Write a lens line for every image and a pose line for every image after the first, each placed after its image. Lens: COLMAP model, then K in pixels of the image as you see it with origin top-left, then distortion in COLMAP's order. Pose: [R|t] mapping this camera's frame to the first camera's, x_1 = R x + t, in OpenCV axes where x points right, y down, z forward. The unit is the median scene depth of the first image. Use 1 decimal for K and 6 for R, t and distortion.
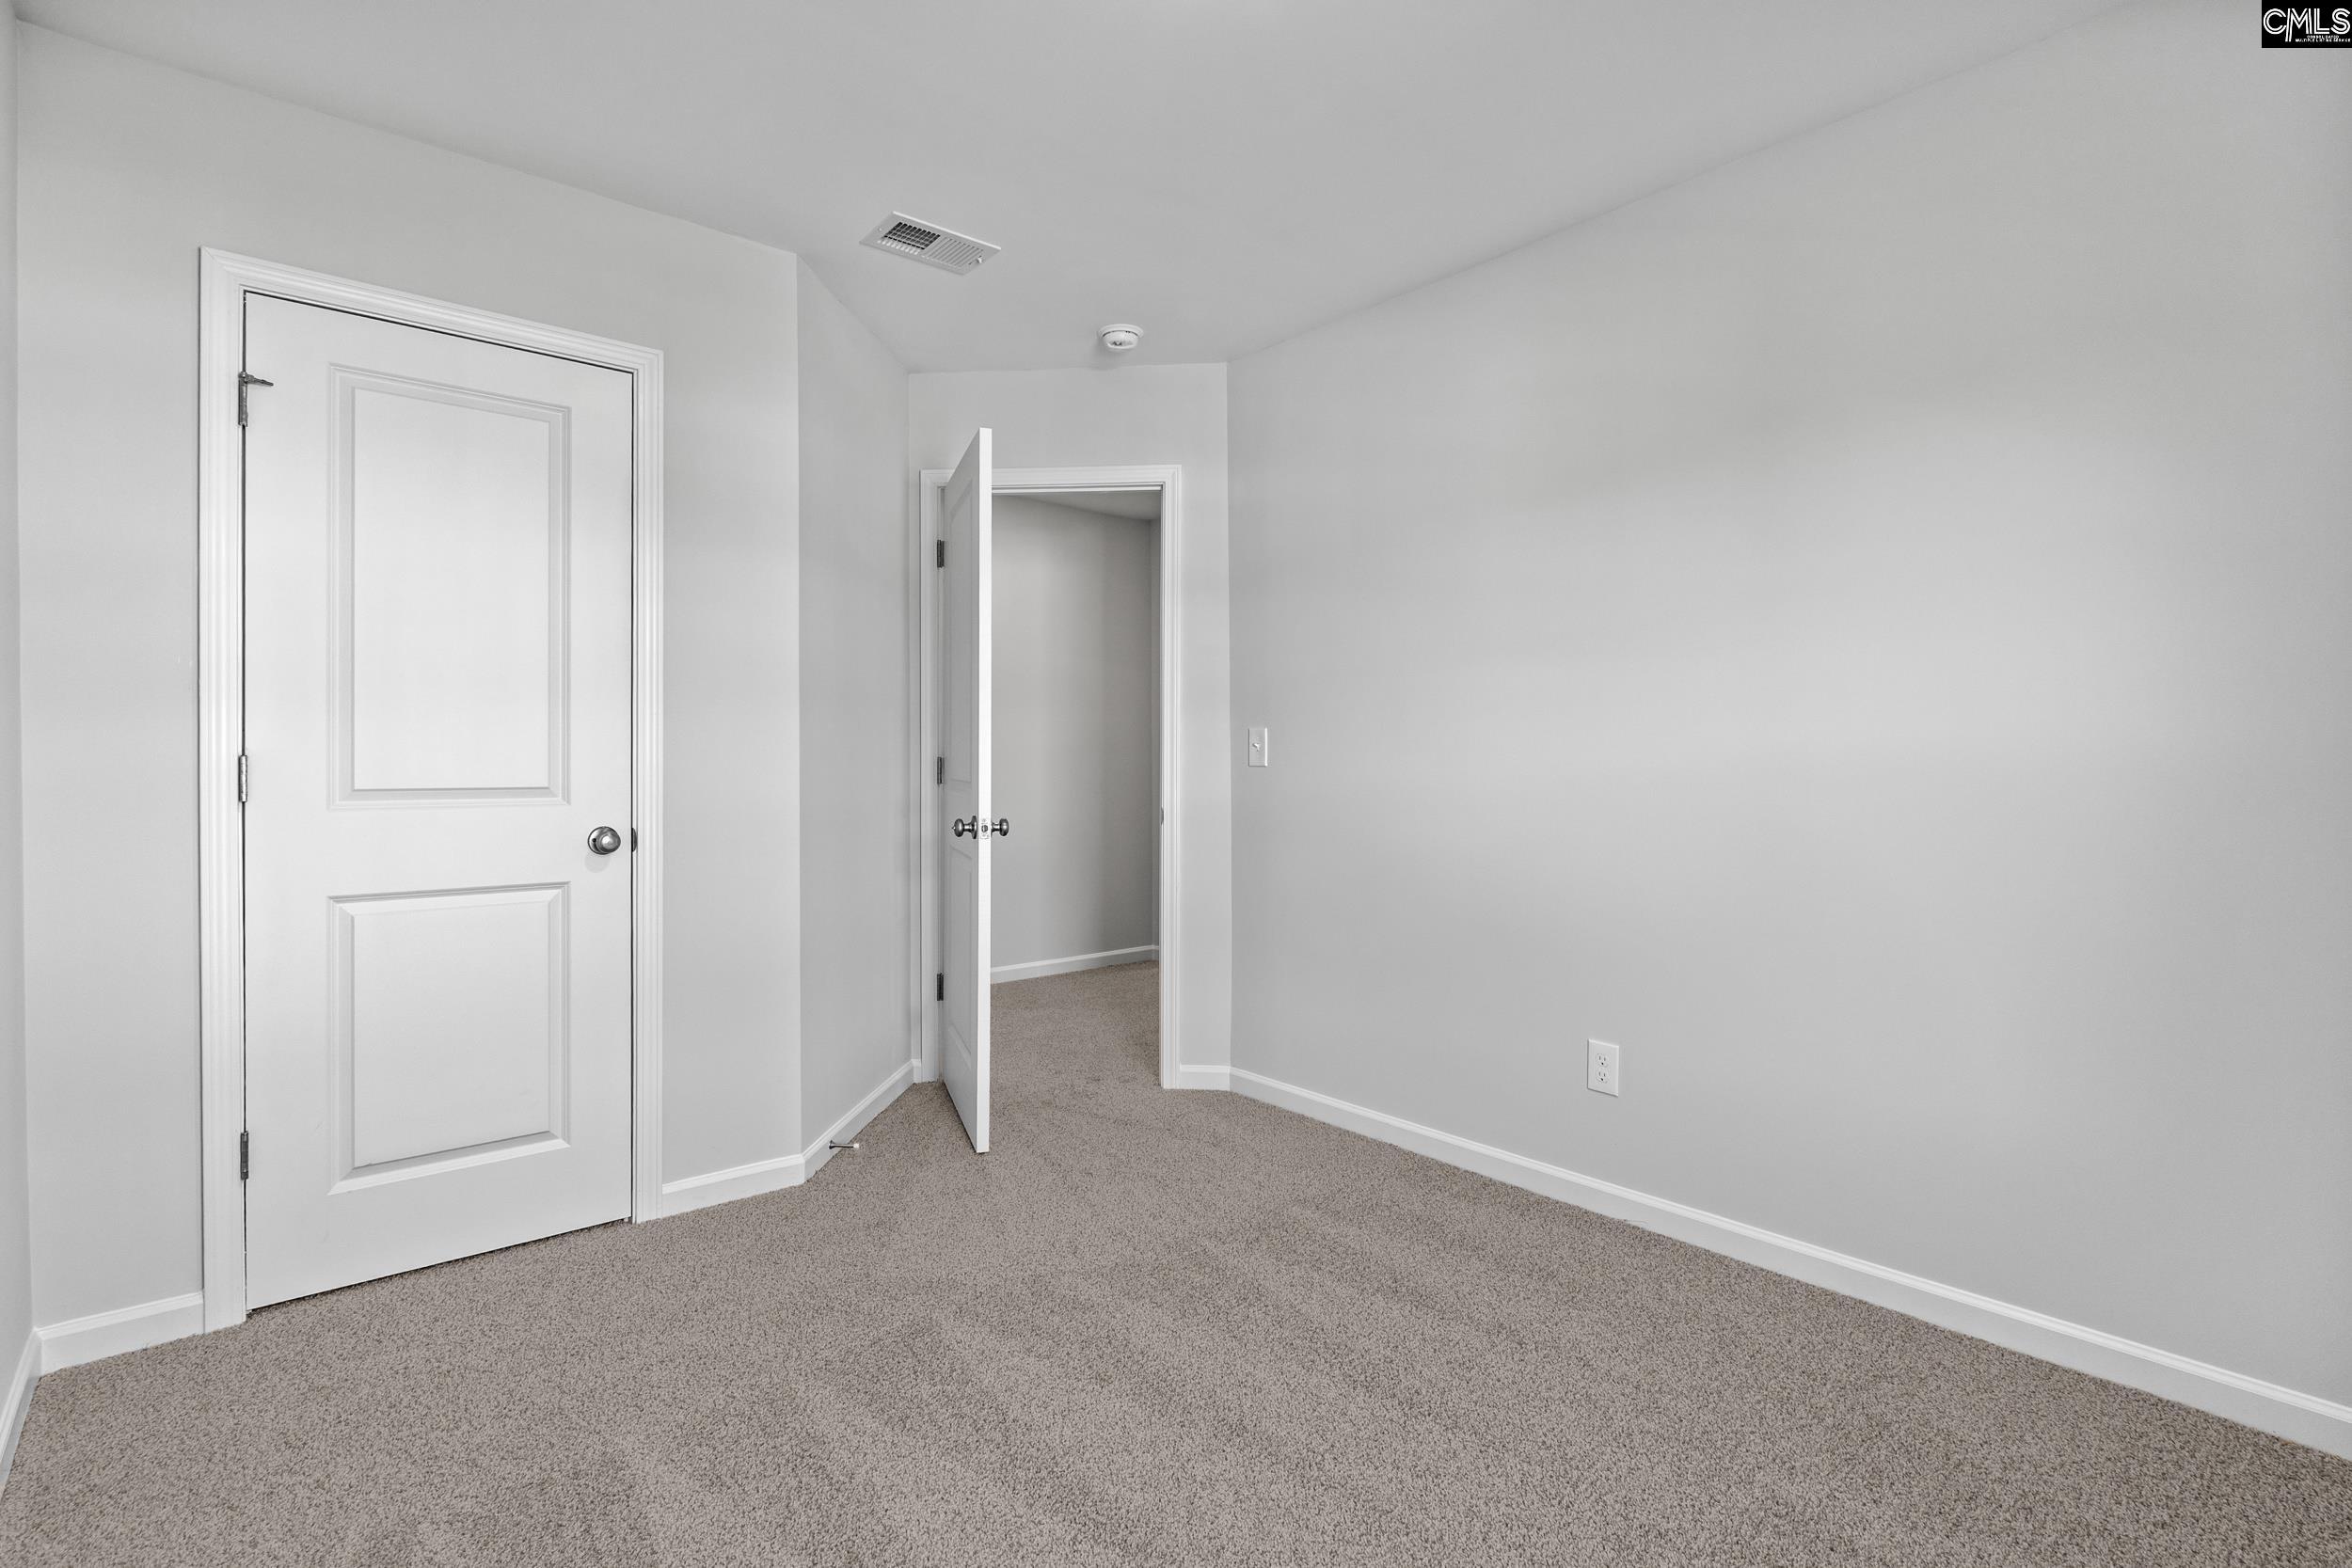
lens RADIAL K [[1097.9, 0, 1201.4], [0, 1097.9, 781.1], [0, 0, 1]] dist [-0.003214, -0.000079]
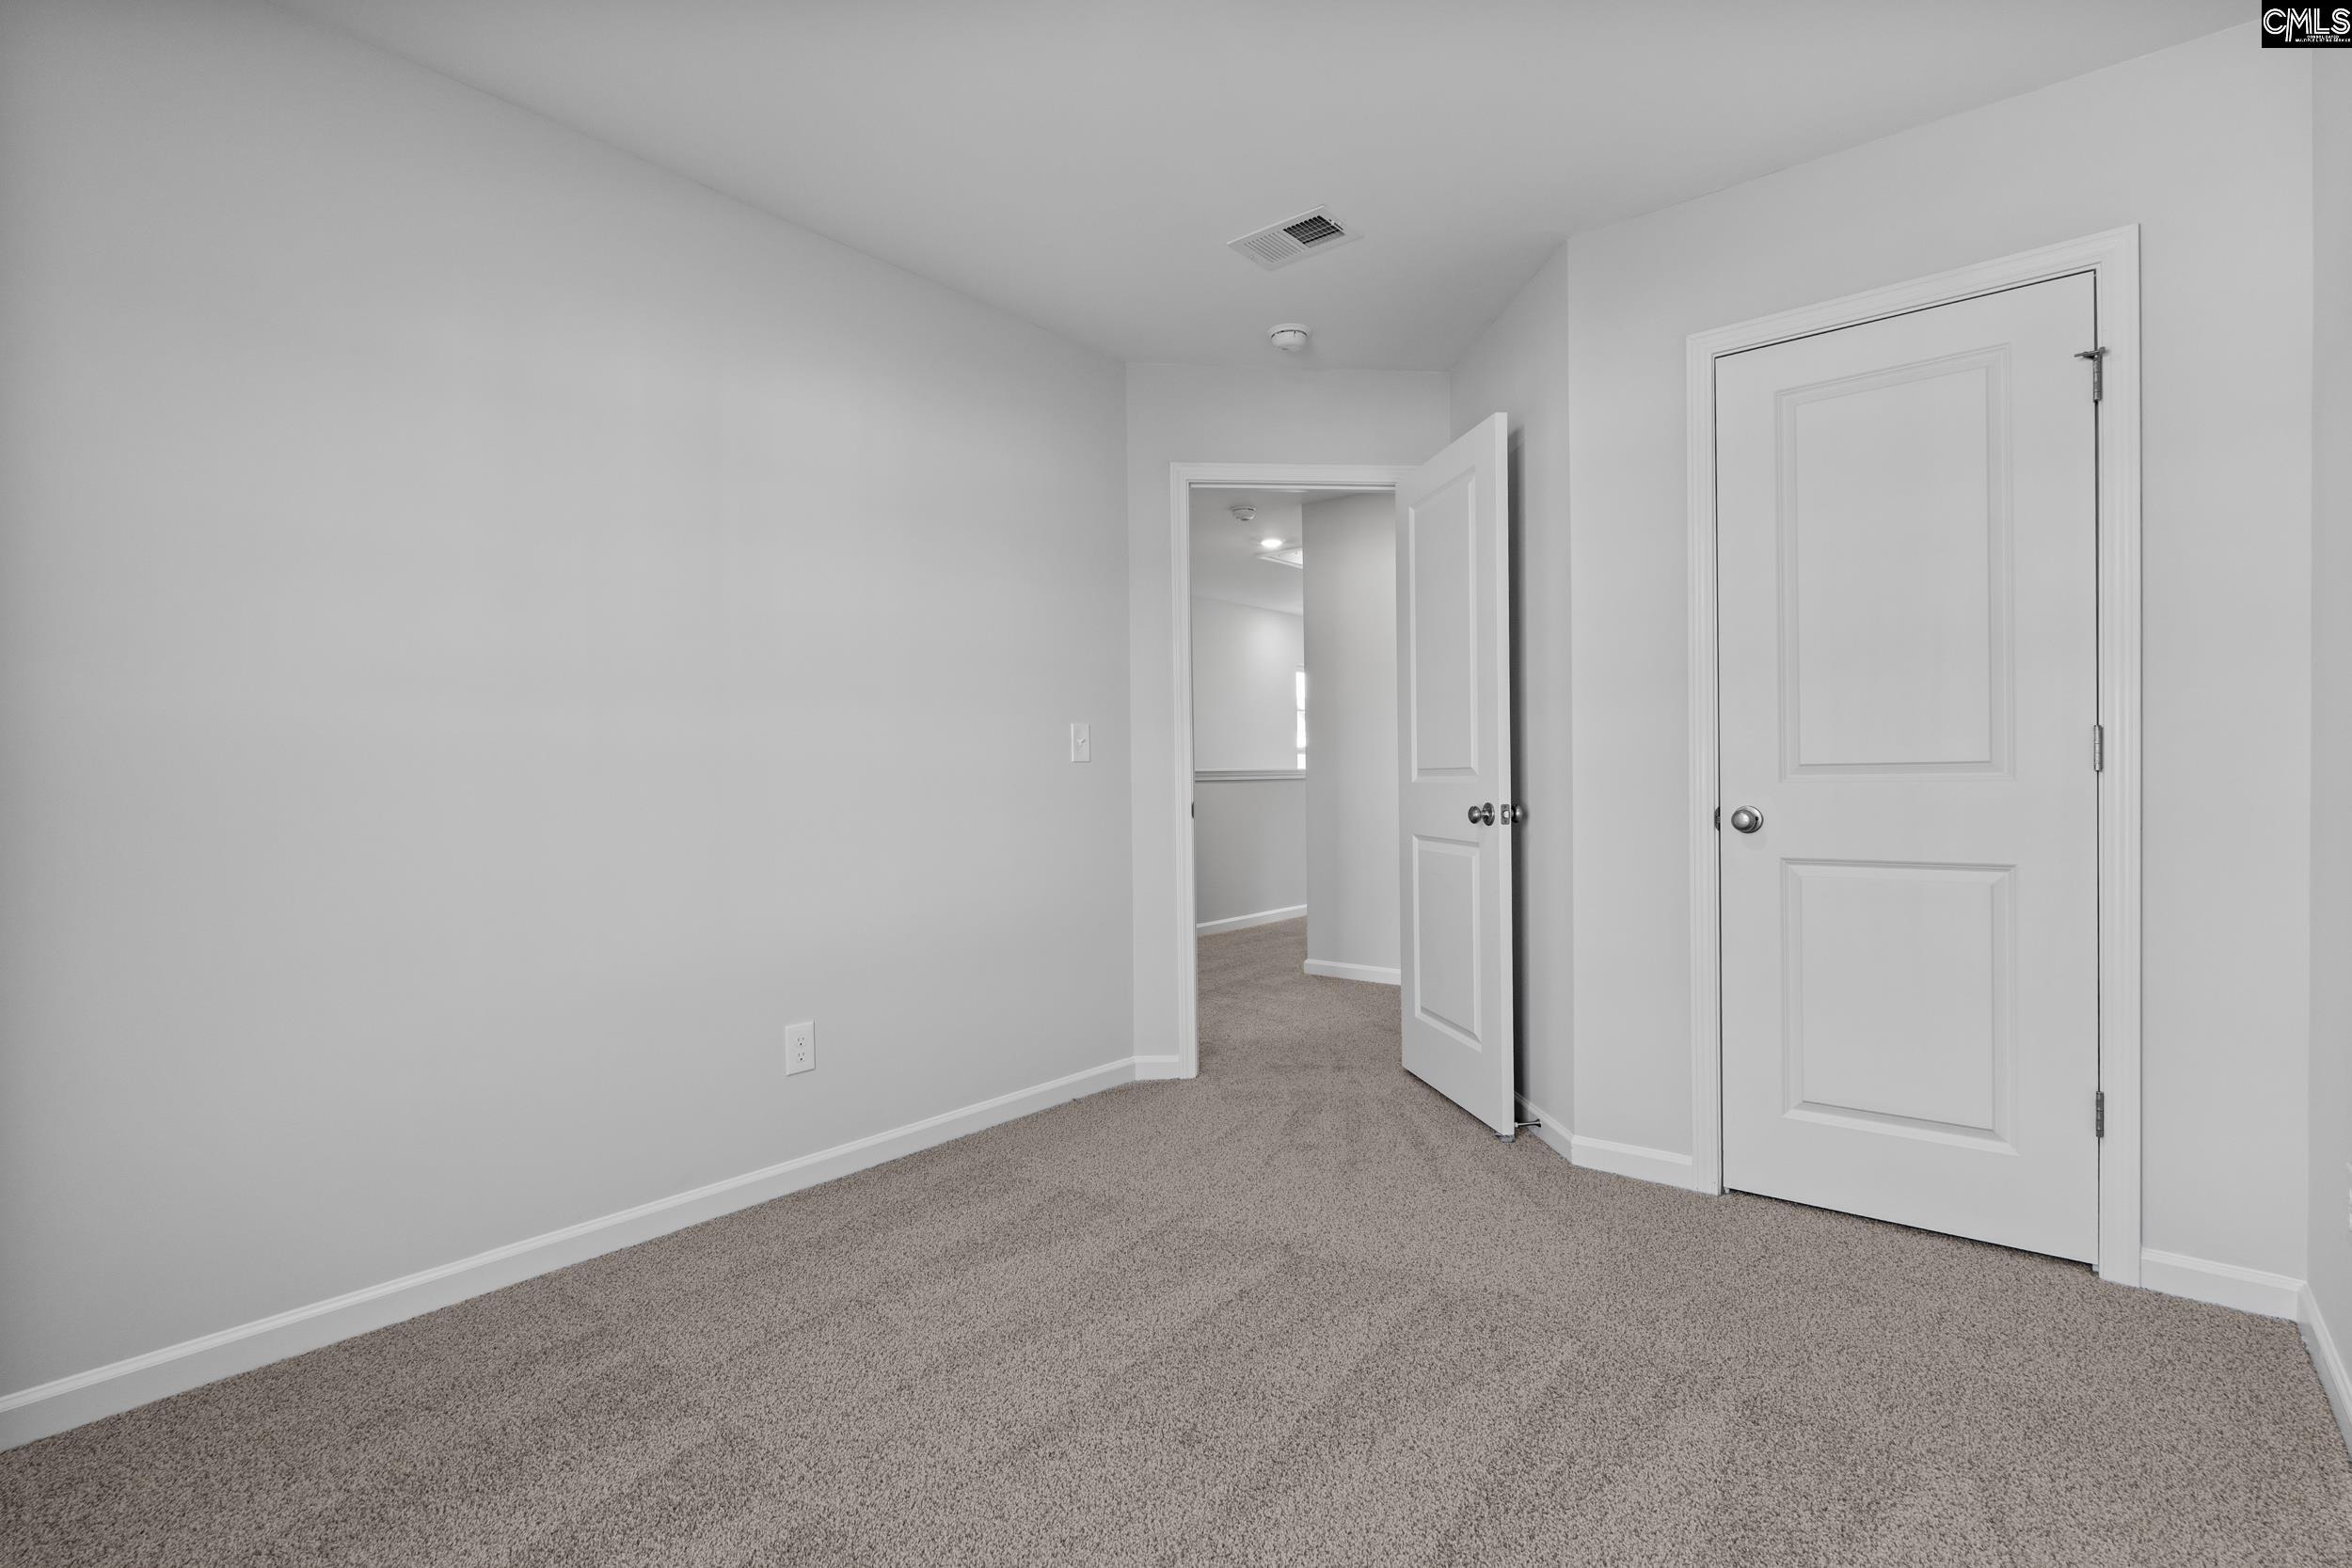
lens RADIAL K [[1097.9, 0, 1200.6], [0, 1097.9, 781.5], [0, 0, 1]] dist [-0.003214, -0.000079]
pose [[0.163087, 0.013529, -0.986519, 0.231686], [0.013869, 0.999776, 0.016003, -0.001516], [0.986514, -0.016292, 0.162863, 0.210587]]
